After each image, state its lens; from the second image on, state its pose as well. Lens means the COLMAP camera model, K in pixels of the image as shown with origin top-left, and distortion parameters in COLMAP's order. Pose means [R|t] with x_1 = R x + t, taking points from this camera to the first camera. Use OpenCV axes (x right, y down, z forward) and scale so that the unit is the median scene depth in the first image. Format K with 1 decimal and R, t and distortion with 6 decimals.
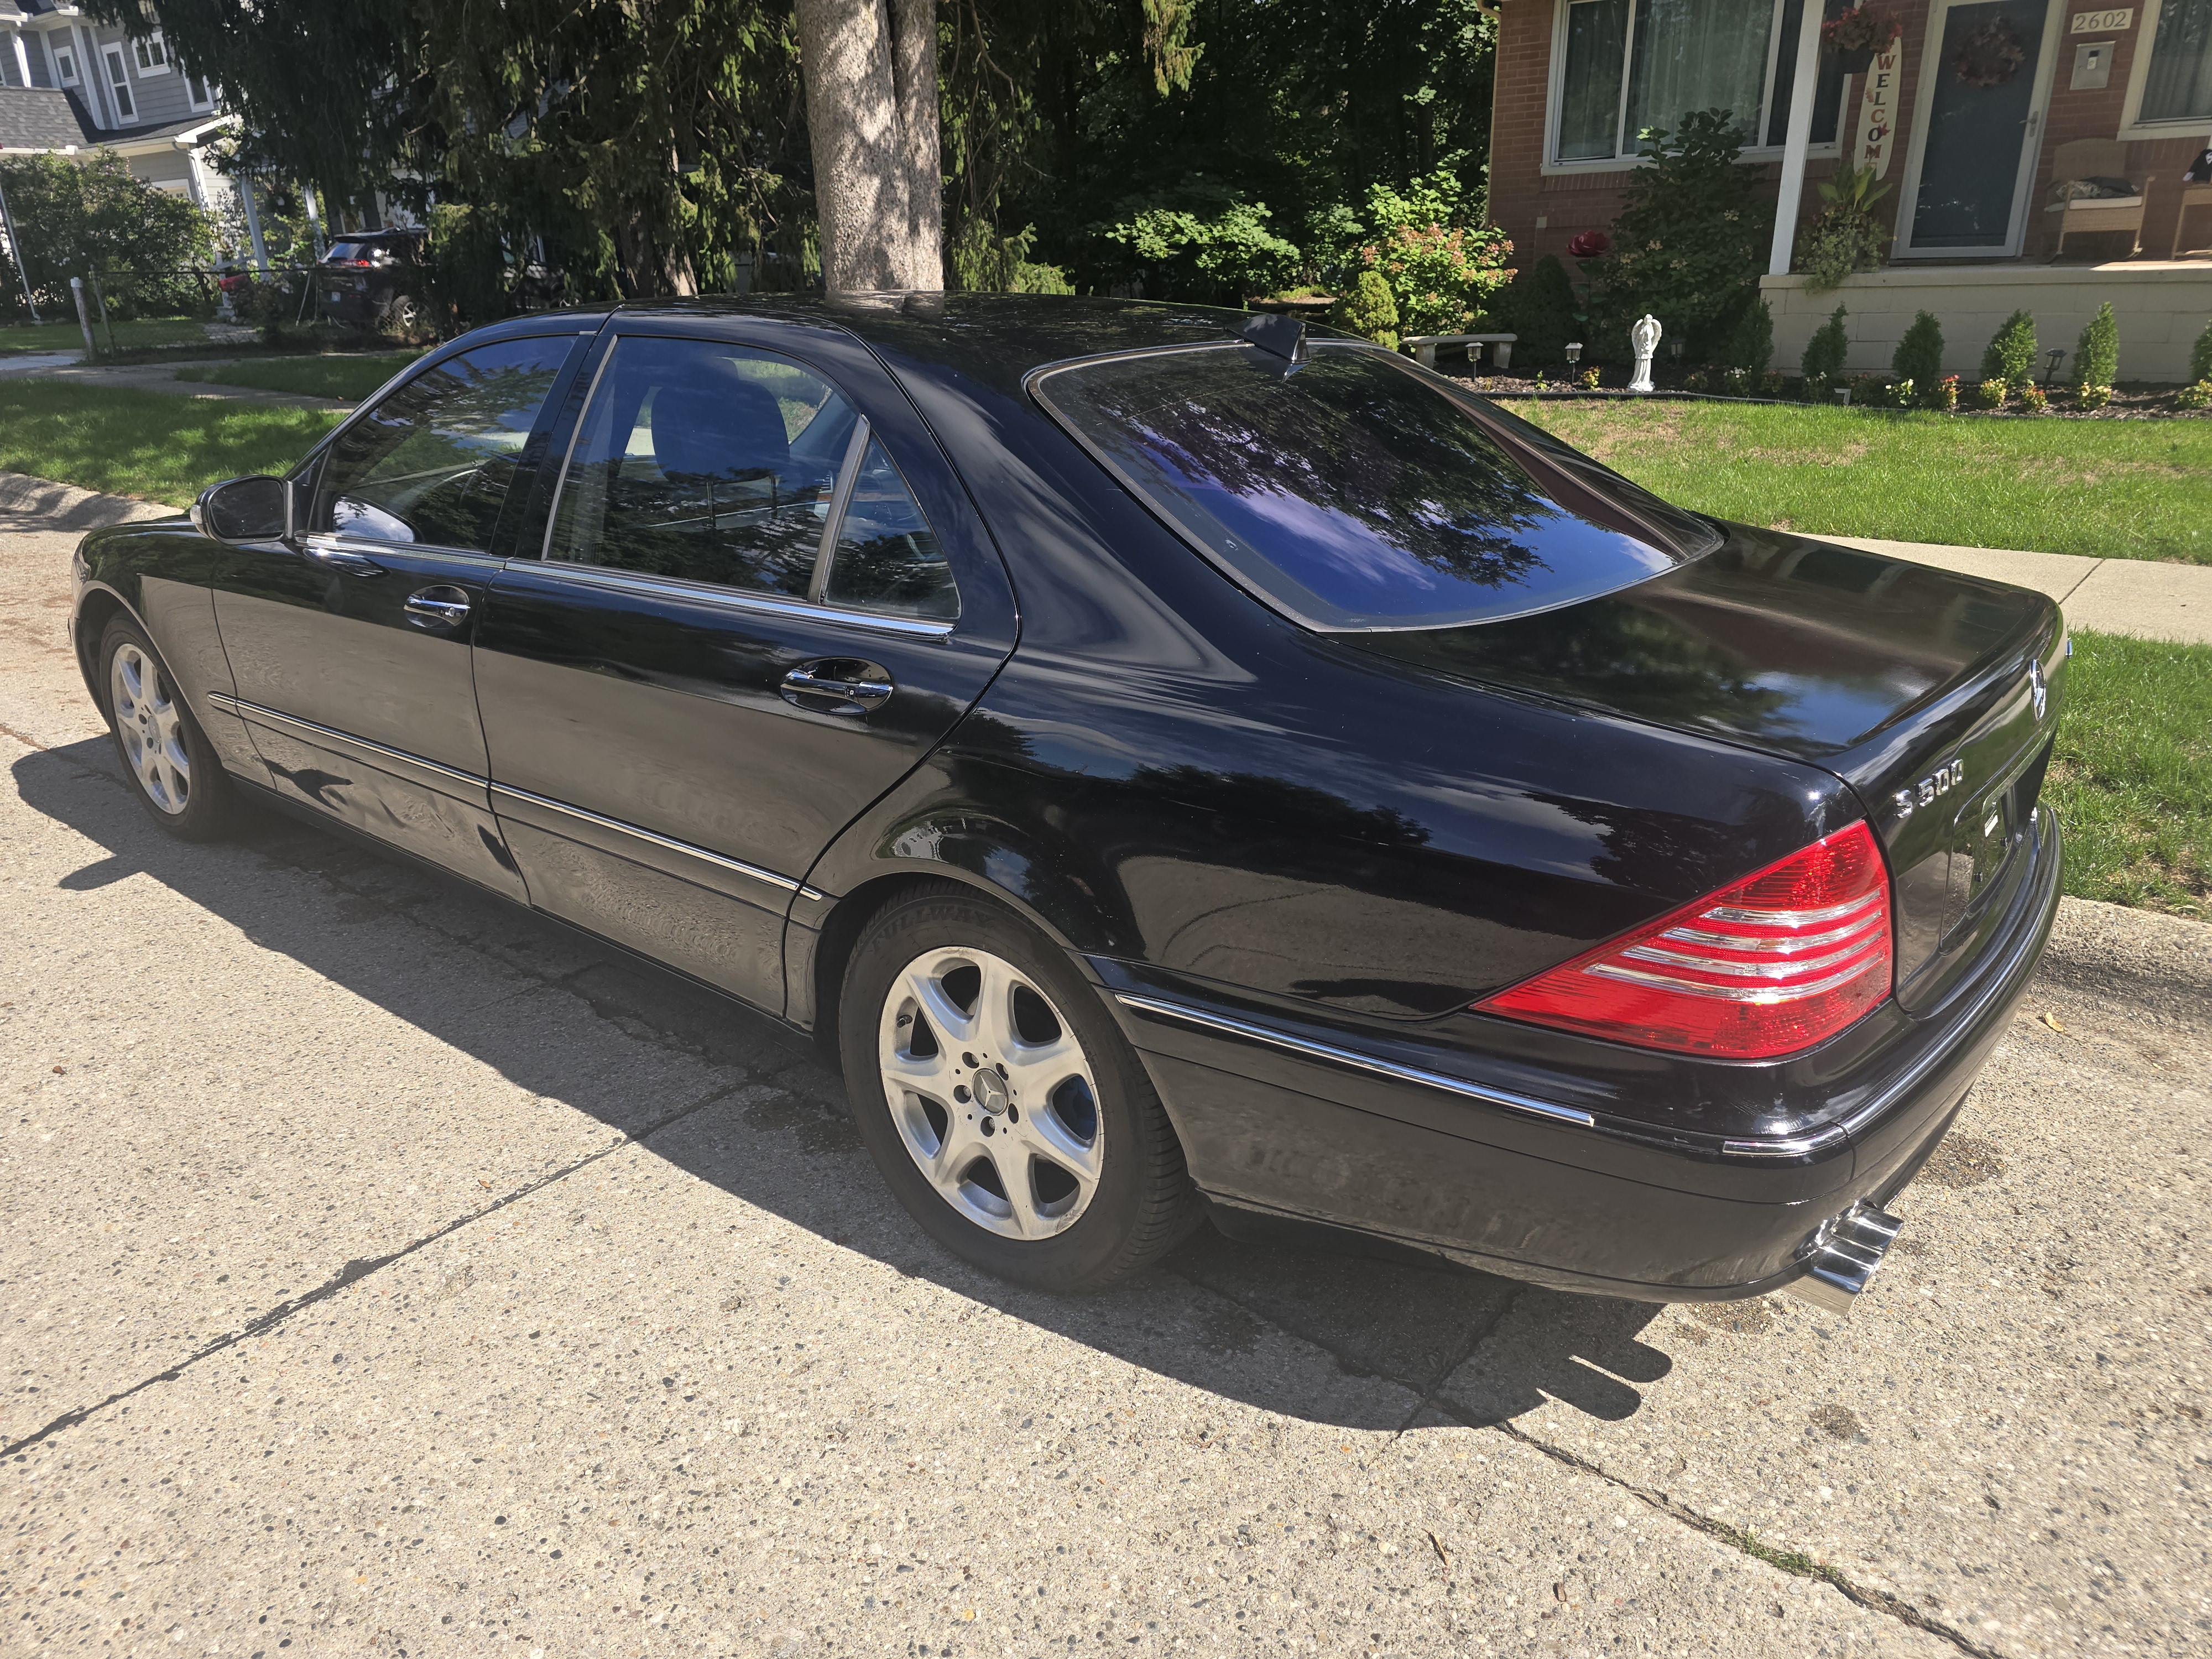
lens RADIAL K [[1481.2, 0, 1117.7], [0, 1481.2, 840.5], [0, 0, 1]] dist [0.039637, -0.031935]
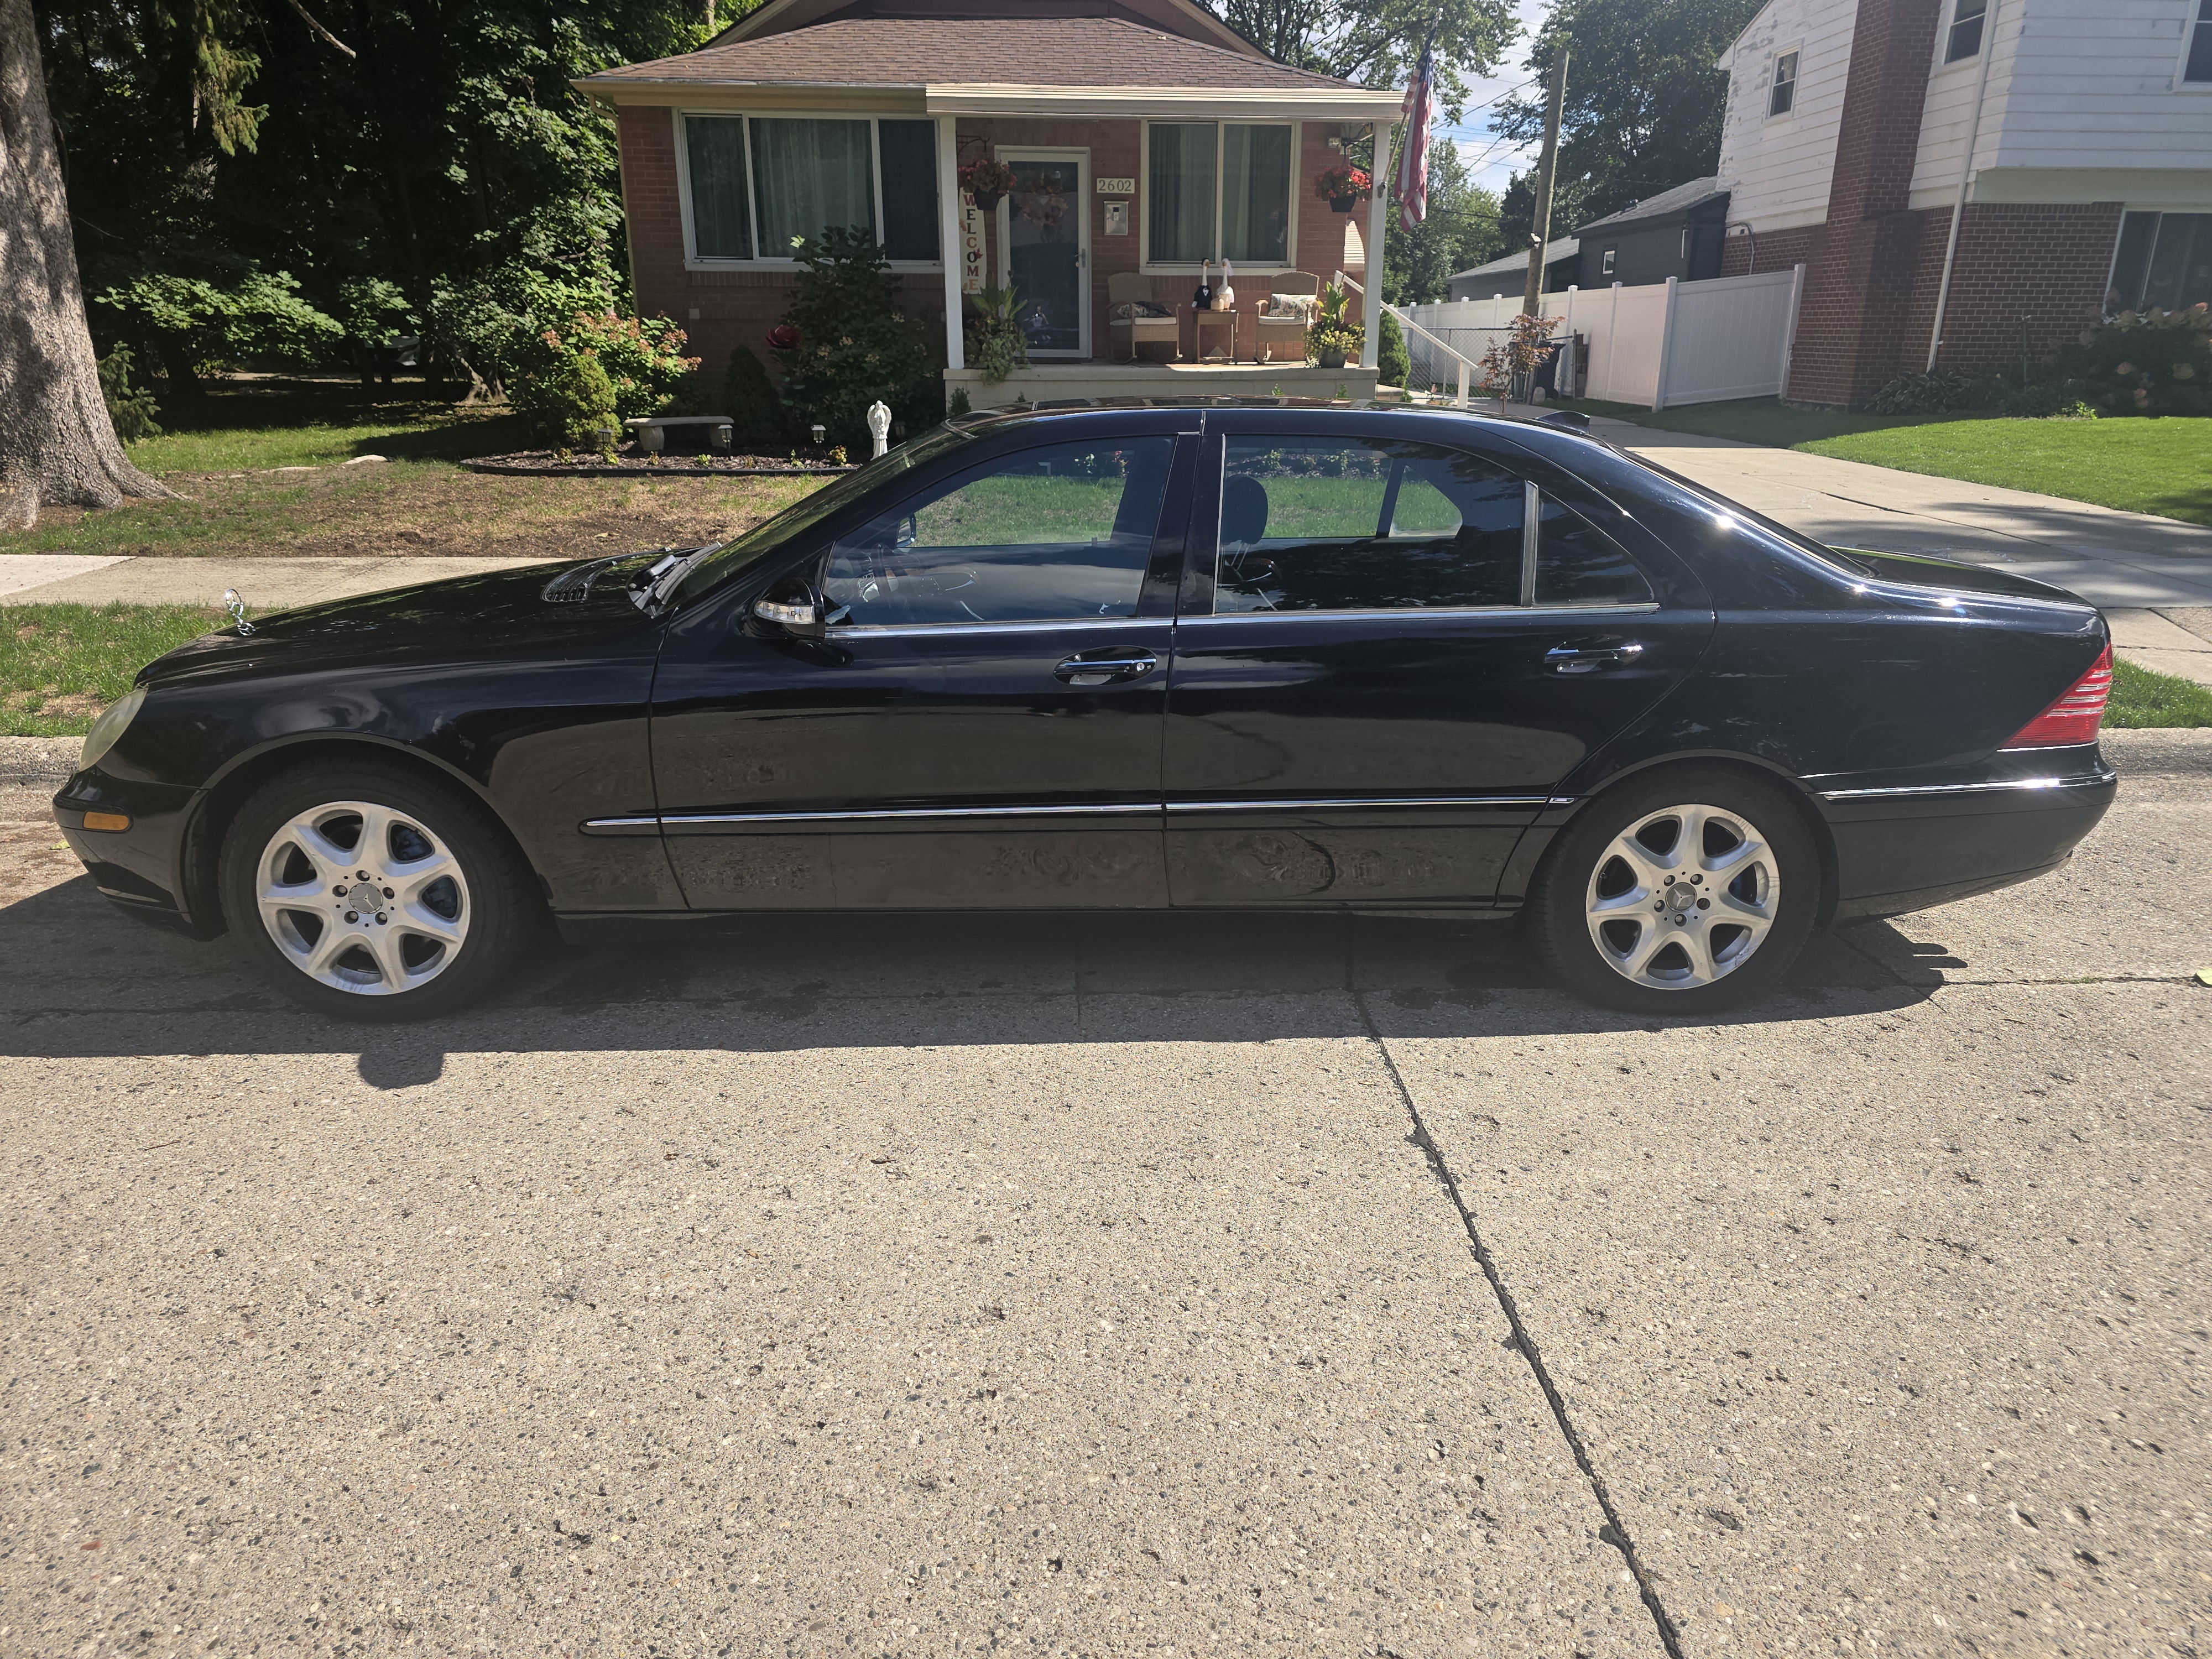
lens RADIAL K [[1481.2, 0, 1117.7], [0, 1481.2, 840.5], [0, 0, 1]] dist [0.039637, -0.031935]
pose [[0.756647, -0.187334, 0.626411, -0.289742], [0.216037, 0.975896, 0.030897, -0.013682], [-0.617100, 0.111950, 0.778880, 0.021598]]
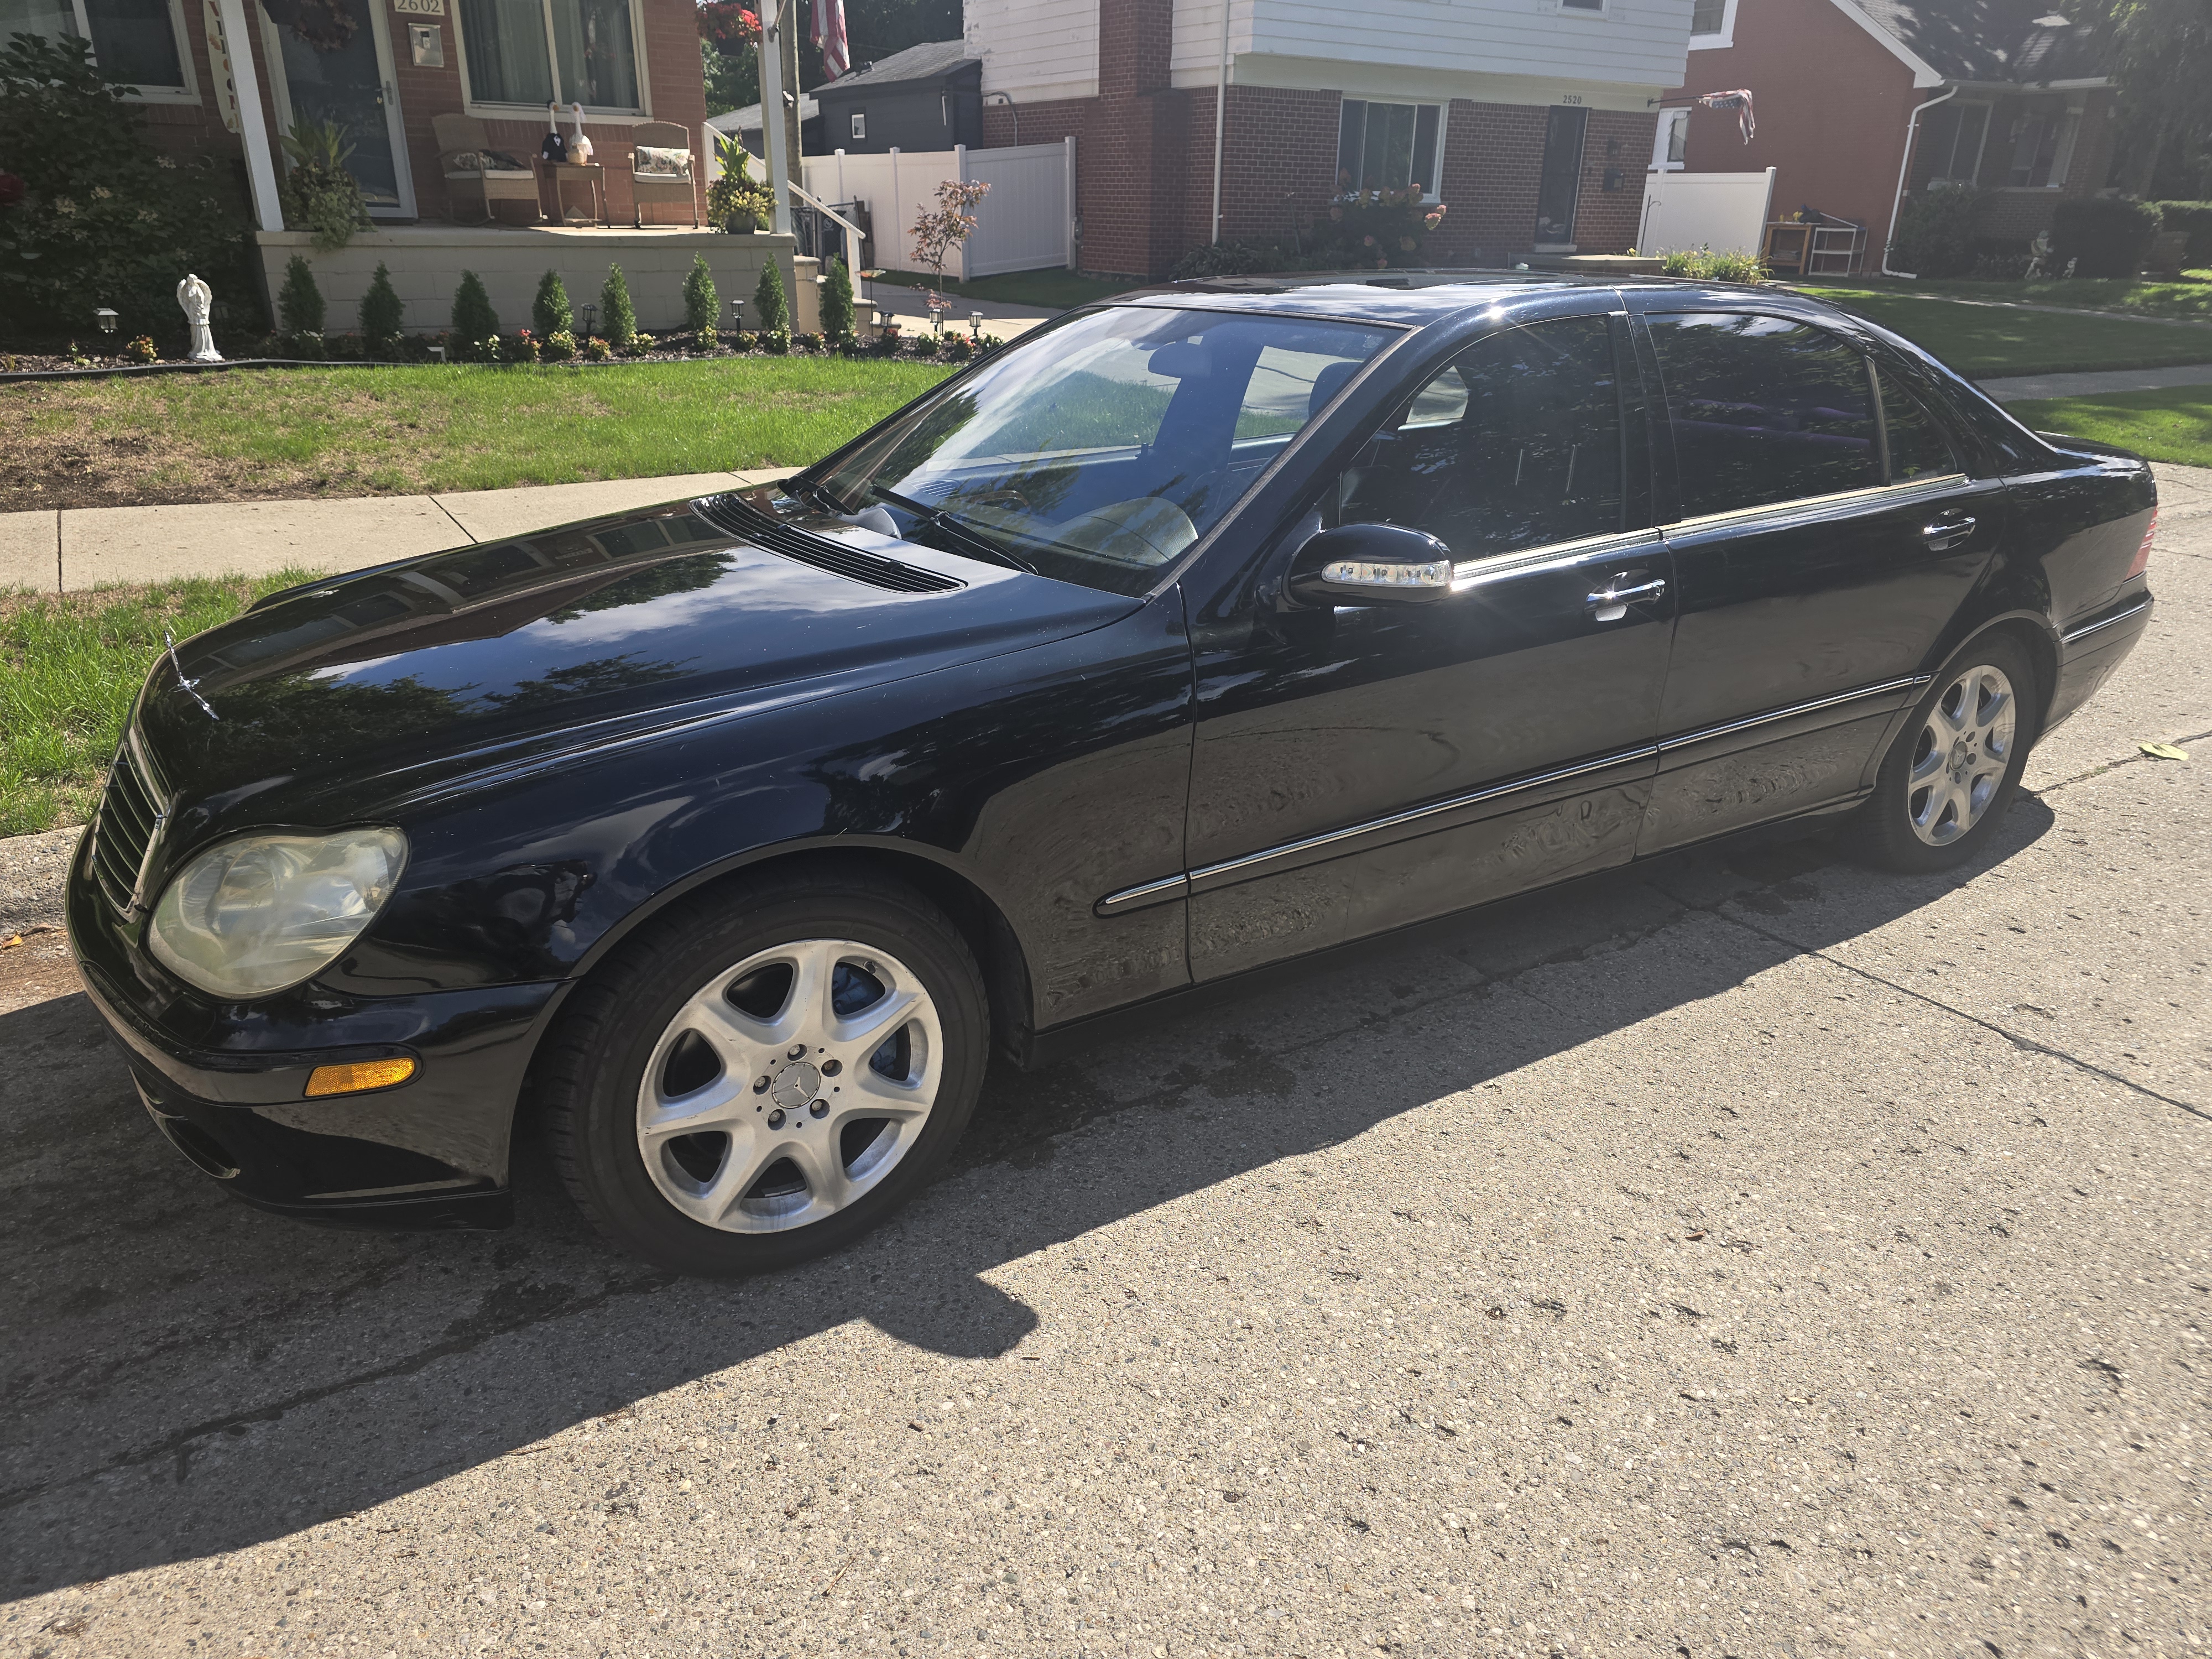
lens RADIAL K [[1491.0, 0, 1106.0], [0, 1491.0, 829.5], [0, 0, 1]] dist [0.042168, -0.038314]
pose [[0.324758, -0.336042, 0.884086, -0.362368], [0.316930, 0.919375, 0.233035, -0.085937], [-0.891116, 0.204514, 0.405076, 0.222718]]
